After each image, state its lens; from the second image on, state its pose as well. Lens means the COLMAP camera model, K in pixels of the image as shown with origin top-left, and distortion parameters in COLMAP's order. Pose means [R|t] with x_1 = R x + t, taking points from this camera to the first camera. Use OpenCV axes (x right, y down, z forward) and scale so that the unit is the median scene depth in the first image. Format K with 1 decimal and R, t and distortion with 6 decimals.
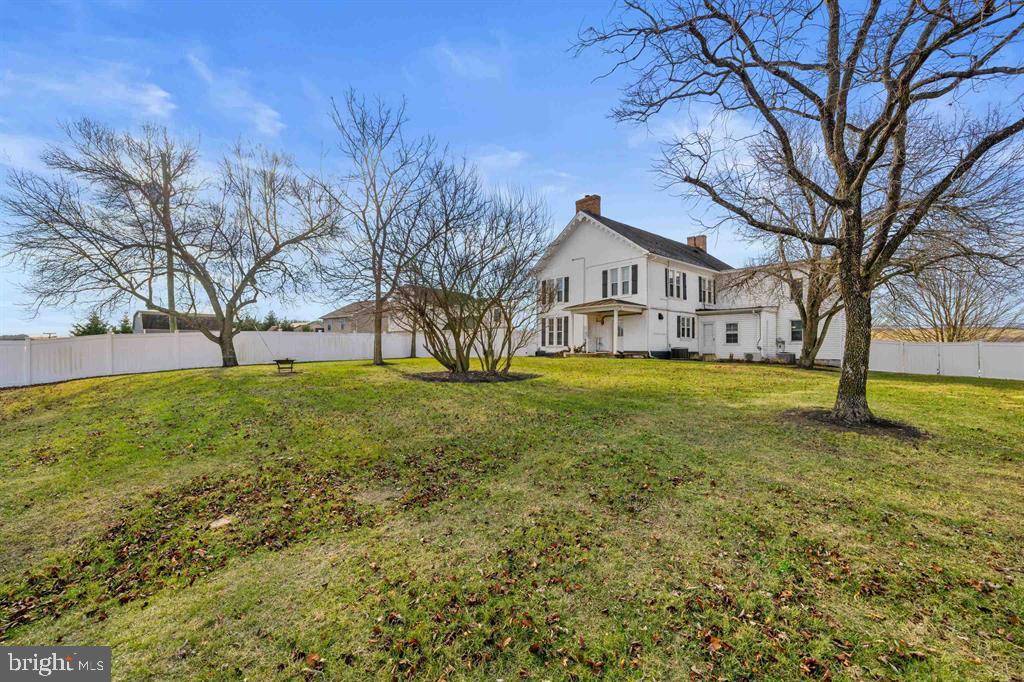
lens RADIAL K [[420.5, 0, 512.5], [0, 420.5, 347.1], [0, 0, 1]] dist [0.000984, 0.000053]
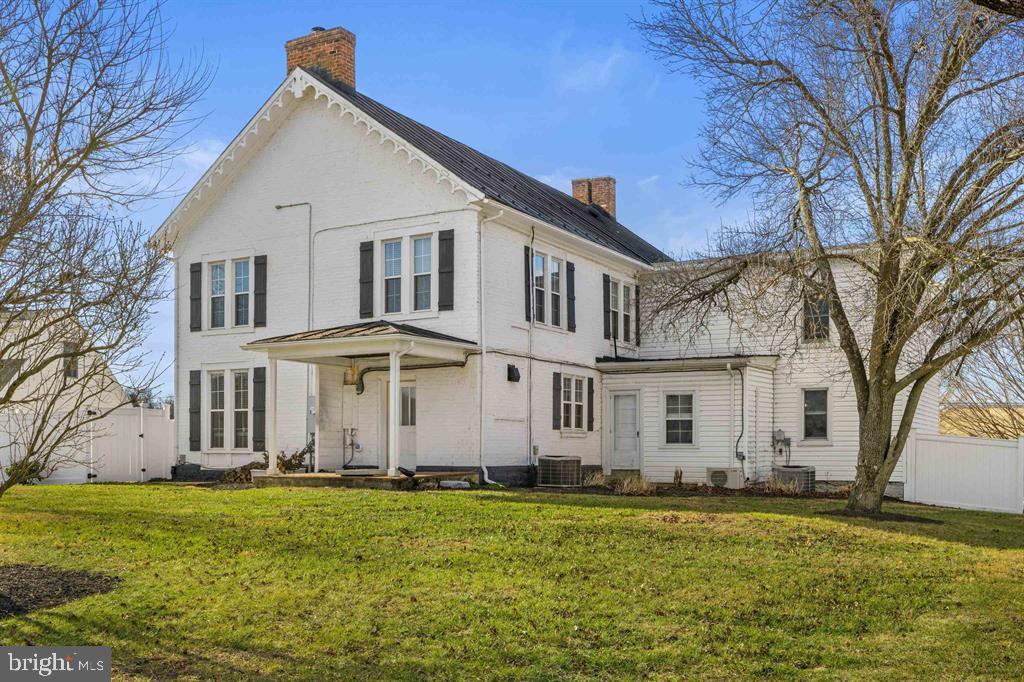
lens RADIAL K [[997.1, 0, 512.0], [0, 997.1, 341.0], [0, 0, 1]] dist [0.002624, 0.001144]
pose [[0.940783, 0.032273, 0.337471, 0.049495], [0.001895, 0.994942, -0.100432, -0.012118], [-0.339005, 0.095125, 0.935963, 0.162197]]
